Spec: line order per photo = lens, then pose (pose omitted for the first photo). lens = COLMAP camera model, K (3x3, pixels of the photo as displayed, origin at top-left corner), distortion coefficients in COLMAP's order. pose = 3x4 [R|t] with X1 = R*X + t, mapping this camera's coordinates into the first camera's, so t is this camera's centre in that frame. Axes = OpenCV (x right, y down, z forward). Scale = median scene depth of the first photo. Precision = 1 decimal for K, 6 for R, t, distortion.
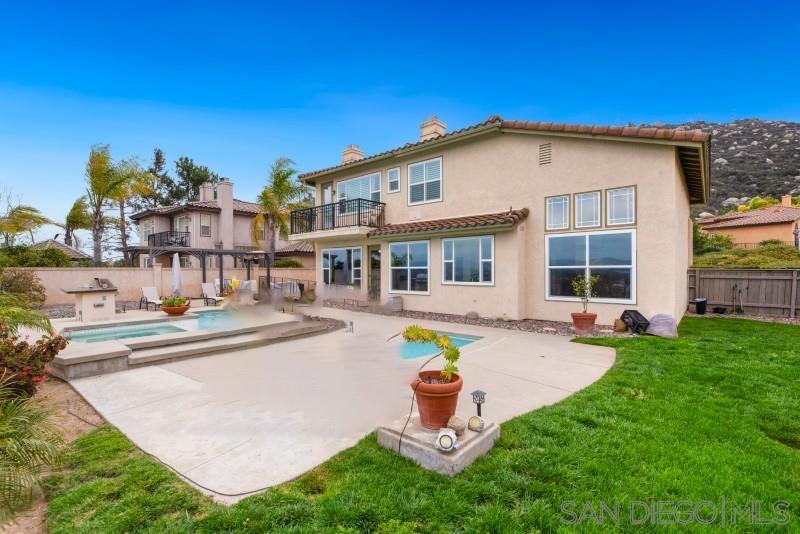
lens RADIAL K [[373.0, 0, 400.0], [0, 373.0, 267.0], [0, 0, 1]] dist [-0.000965, -0.000214]
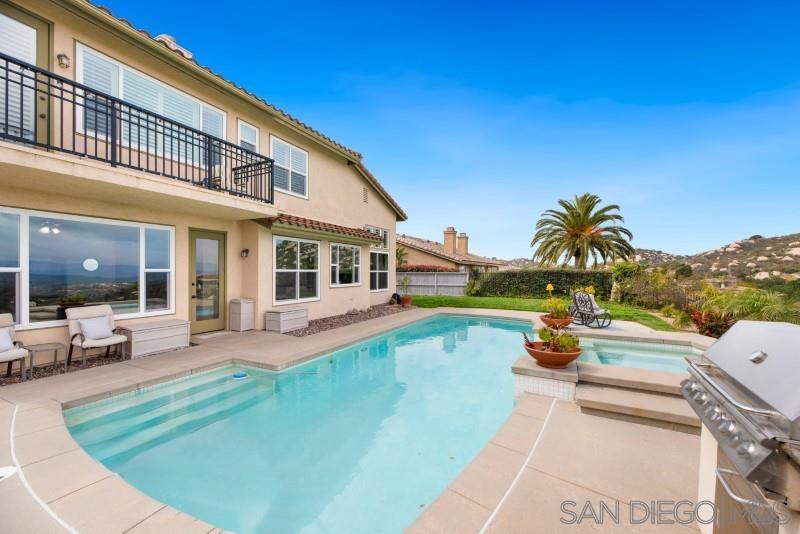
lens RADIAL K [[315.1, 0, 400.0], [0, 315.1, 267.0], [0, 0, 1]] dist [0.000487, 0.000060]
pose [[-0.250062, 0.018151, 0.968060, -0.725637], [-0.005639, 0.999780, -0.020203, 0.006875], [-0.968213, -0.010511, -0.249905, 0.995544]]
